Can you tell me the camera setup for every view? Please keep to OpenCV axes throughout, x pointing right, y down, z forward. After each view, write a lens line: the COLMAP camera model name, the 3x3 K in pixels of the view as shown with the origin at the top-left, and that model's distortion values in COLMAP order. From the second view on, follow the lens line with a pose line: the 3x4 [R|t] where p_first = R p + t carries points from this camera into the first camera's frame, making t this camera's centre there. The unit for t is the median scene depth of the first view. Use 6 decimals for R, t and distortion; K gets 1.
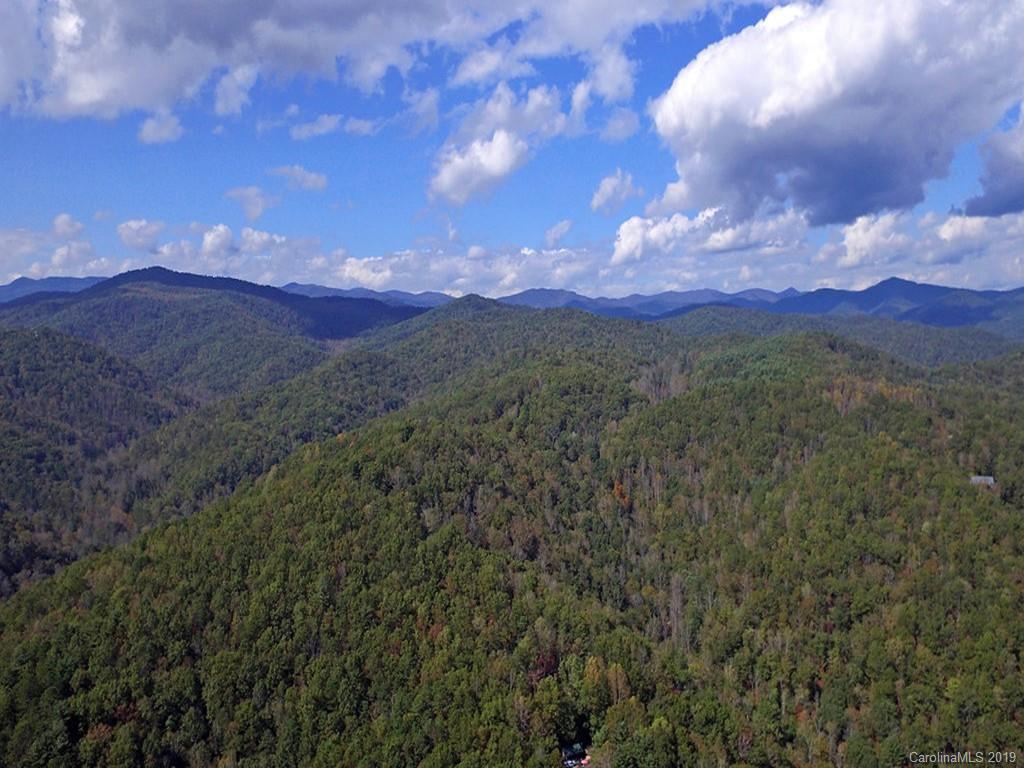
lens RADIAL K [[726.8, 0, 512.0], [0, 726.8, 384.0], [0, 0, 1]] dist [-0.070439, 0.051408]
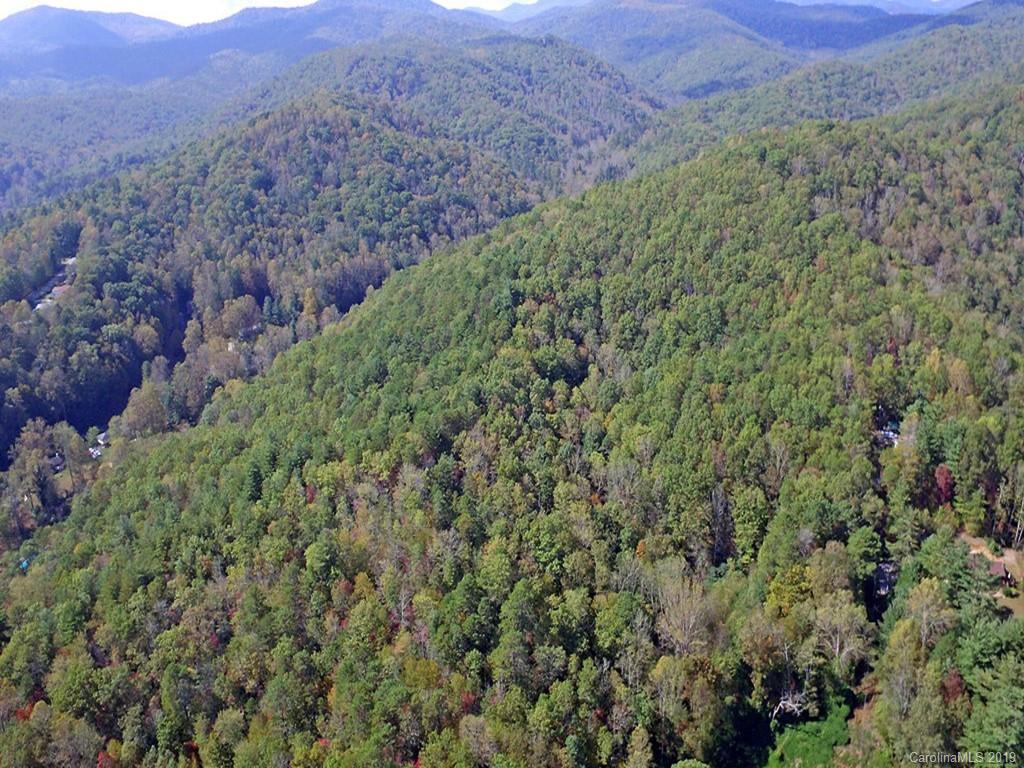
lens RADIAL K [[808.8, 0, 512.0], [0, 808.8, 384.0], [0, 0, 1]] dist [-0.166845, 0.109076]
pose [[0.764154, 0.218422, -0.606927, 0.283008], [-0.023695, 0.949793, 0.311980, 0.082747], [0.644598, -0.224020, 0.730964, -0.180634]]
